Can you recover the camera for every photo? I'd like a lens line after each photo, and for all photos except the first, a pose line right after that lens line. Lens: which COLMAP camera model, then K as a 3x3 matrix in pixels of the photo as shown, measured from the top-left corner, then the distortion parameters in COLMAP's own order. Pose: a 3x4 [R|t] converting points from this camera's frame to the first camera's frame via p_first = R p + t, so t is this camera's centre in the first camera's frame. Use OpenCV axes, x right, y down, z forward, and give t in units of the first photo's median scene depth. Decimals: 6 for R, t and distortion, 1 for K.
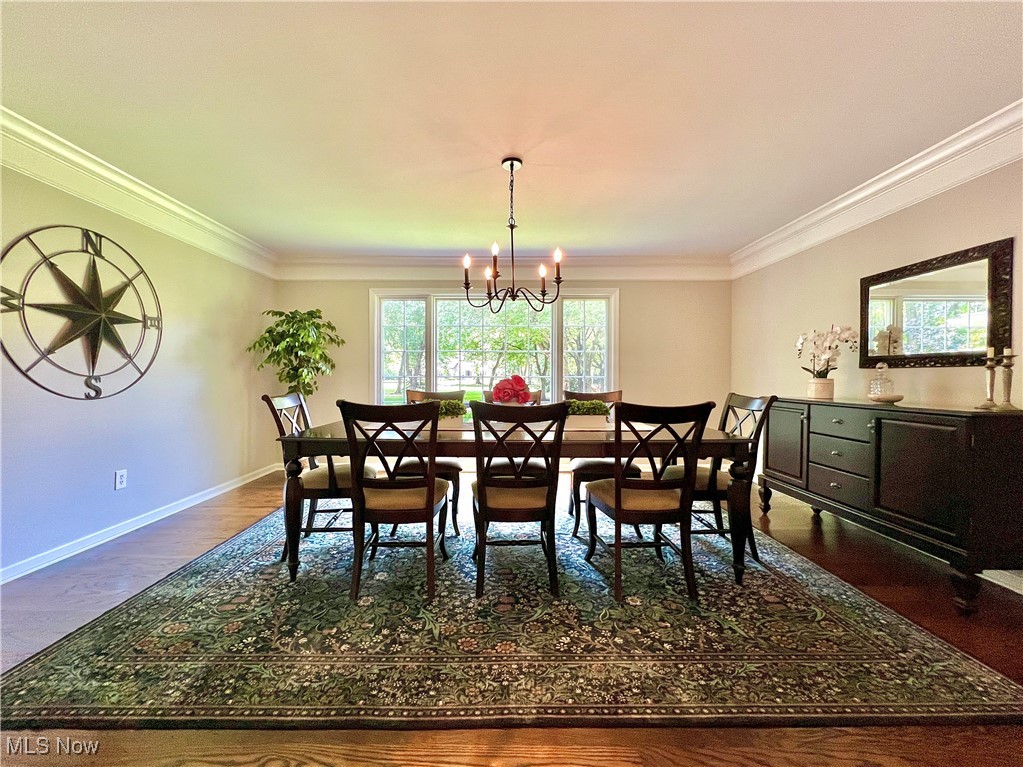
lens RADIAL K [[410.3, 0, 511.5], [0, 410.3, 383.5], [0, 0, 1]] dist [-0.000711, 0.000592]
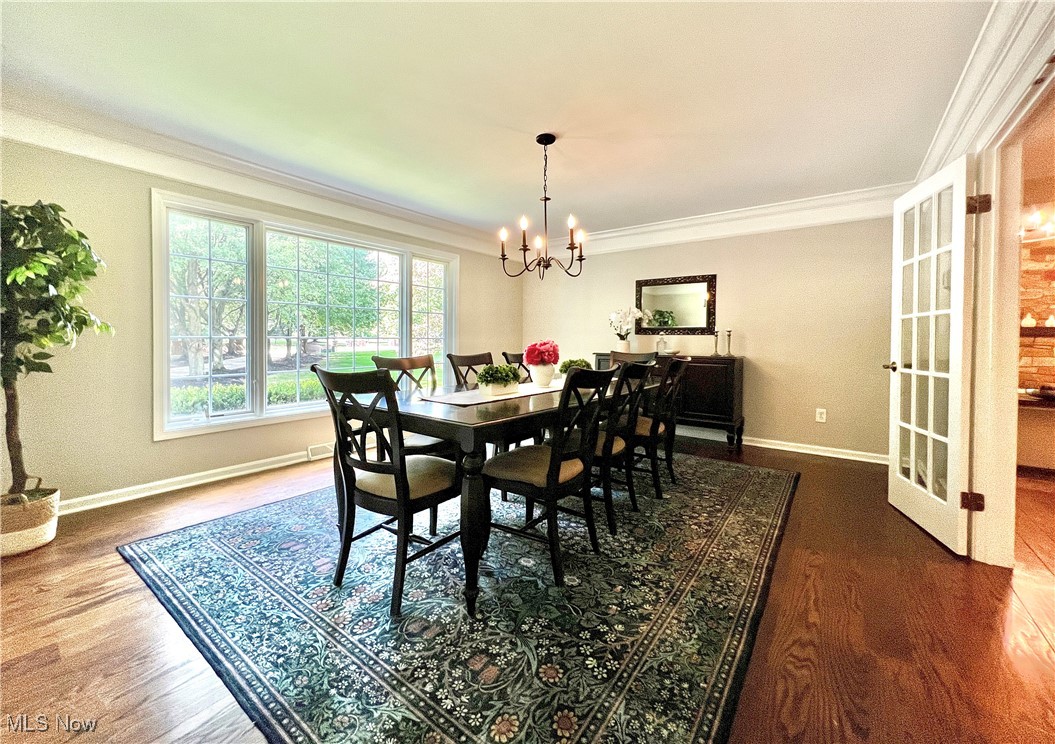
lens RADIAL K [[411.4, 0, 524.5], [0, 411.4, 333.9], [0, 0, 1]] dist [0.000696, -0.000014]
pose [[0.616281, 0.010362, 0.787459, -1.070591], [0.005674, 0.999829, -0.017597, -0.014230], [-0.787506, 0.015313, 0.616116, 0.457556]]
